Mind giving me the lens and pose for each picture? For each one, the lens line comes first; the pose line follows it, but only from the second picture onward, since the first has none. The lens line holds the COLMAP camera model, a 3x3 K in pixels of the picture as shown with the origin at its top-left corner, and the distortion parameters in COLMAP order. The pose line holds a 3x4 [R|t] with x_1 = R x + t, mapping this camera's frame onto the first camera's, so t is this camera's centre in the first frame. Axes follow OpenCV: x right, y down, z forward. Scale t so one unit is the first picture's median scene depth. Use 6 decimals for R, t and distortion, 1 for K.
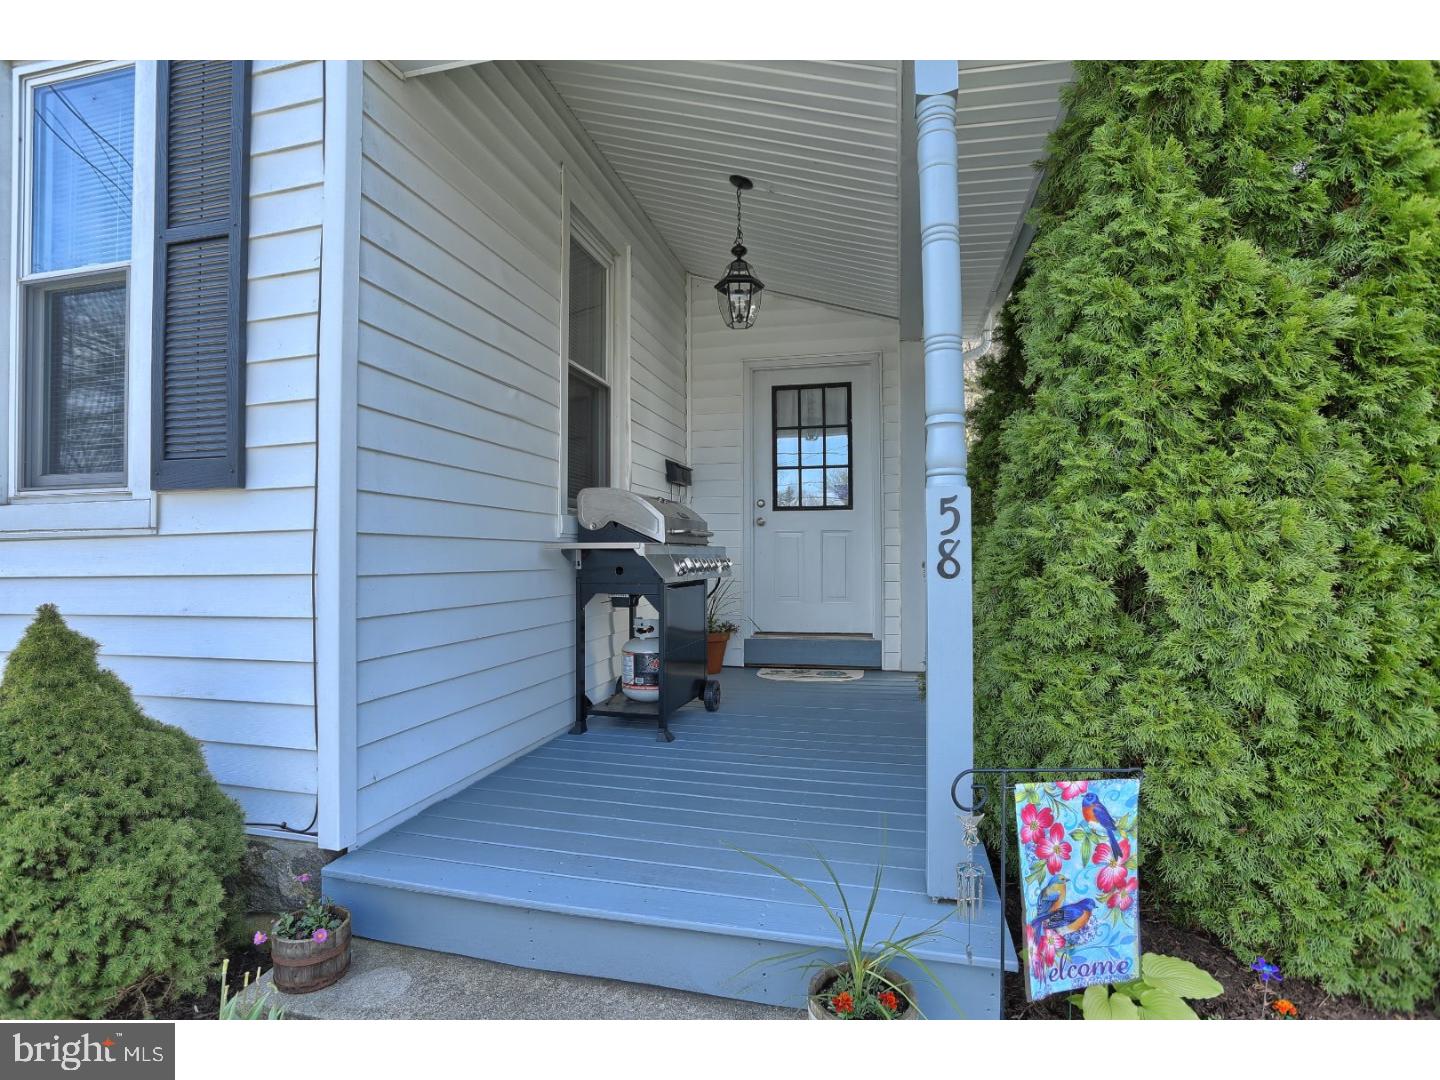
lens RADIAL K [[716.4, 0, 716.6], [0, 716.4, 542.6], [0, 0, 1]] dist [-0.059159, 0.024152]
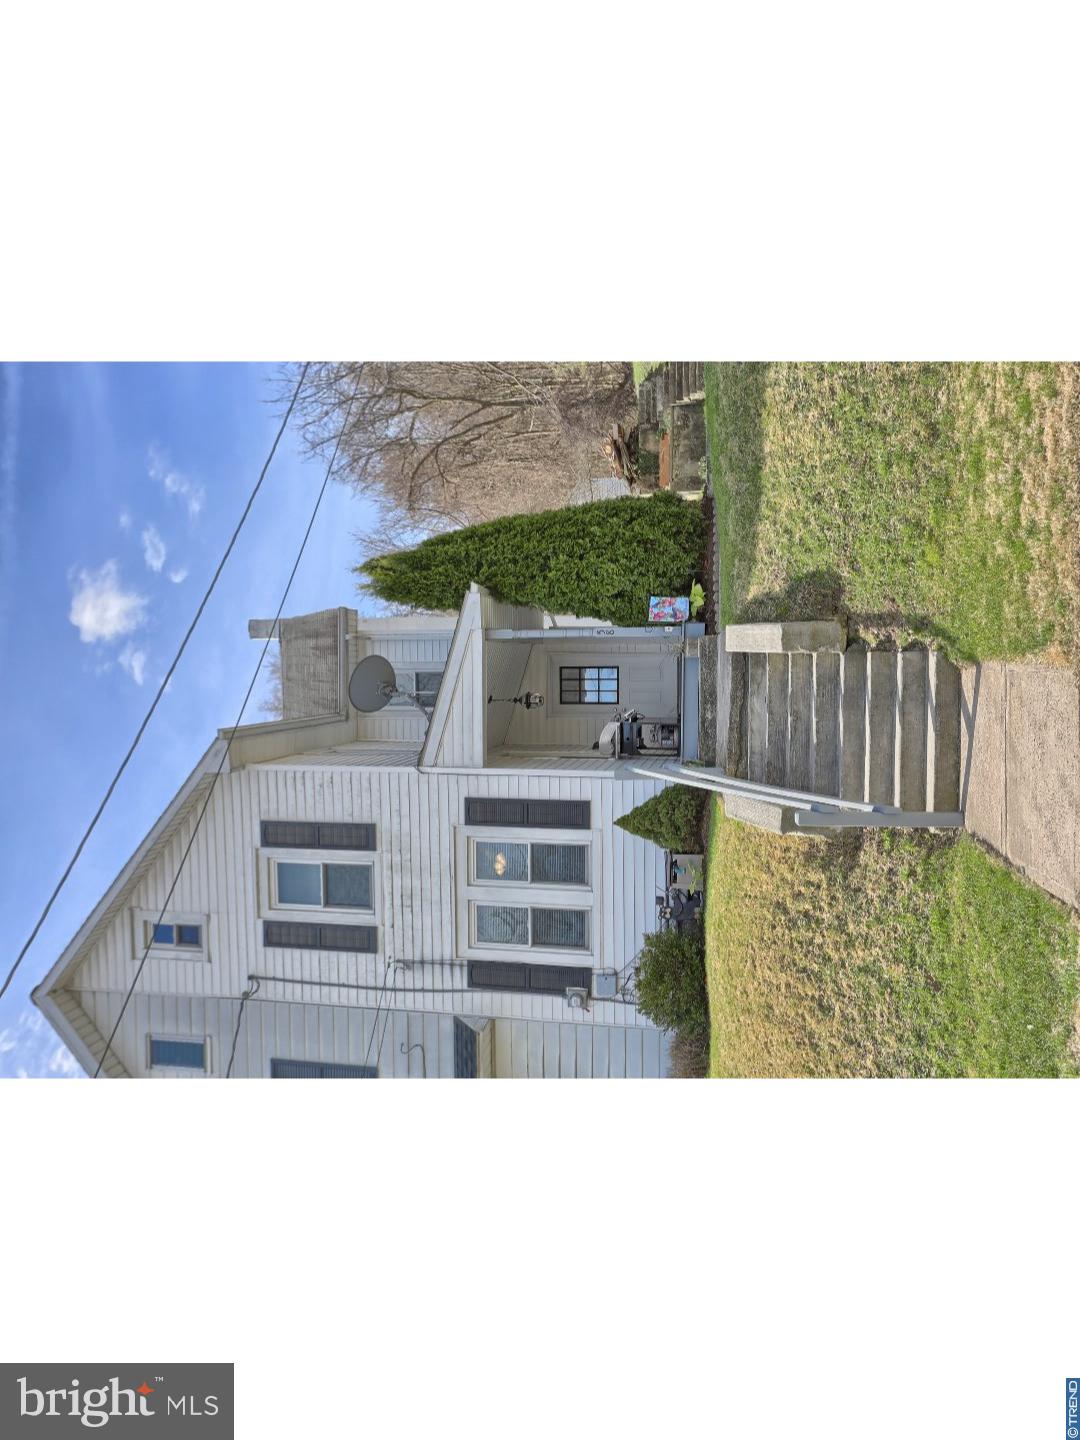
lens RADIAL K [[936.9, 0, 540.0], [0, 936.9, 720.0], [0, 0, 1]] dist [0.007533, 0.000885]
pose [[0.047736, -0.983760, 0.173023, -1.283604], [0.980871, 0.013441, -0.194196, 0.744085], [0.188717, 0.178983, 0.965583, -4.759511]]
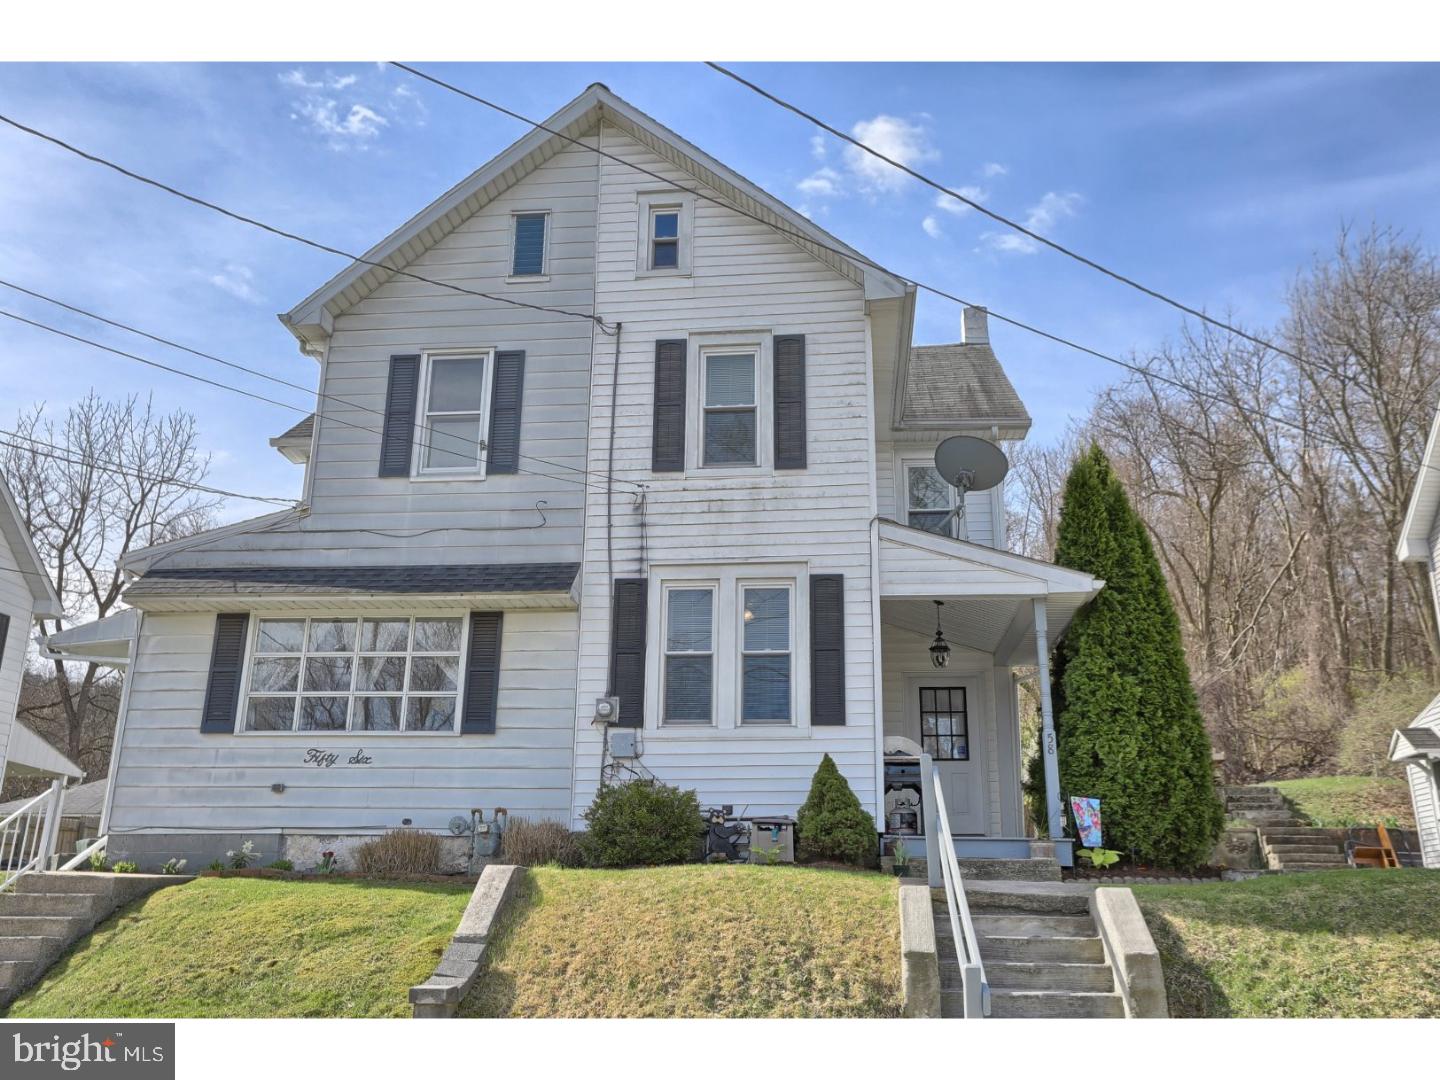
lens RADIAL K [[1215.9, 0, 716.2], [0, 1215.9, 548.6], [0, 0, 1]] dist [-0.012679, 0.075649]
pose [[0.989400, 0.056864, 0.133622, -2.321277], [-0.017223, 0.959600, -0.280839, 0.825348], [-0.144193, 0.275560, 0.950408, -5.111369]]
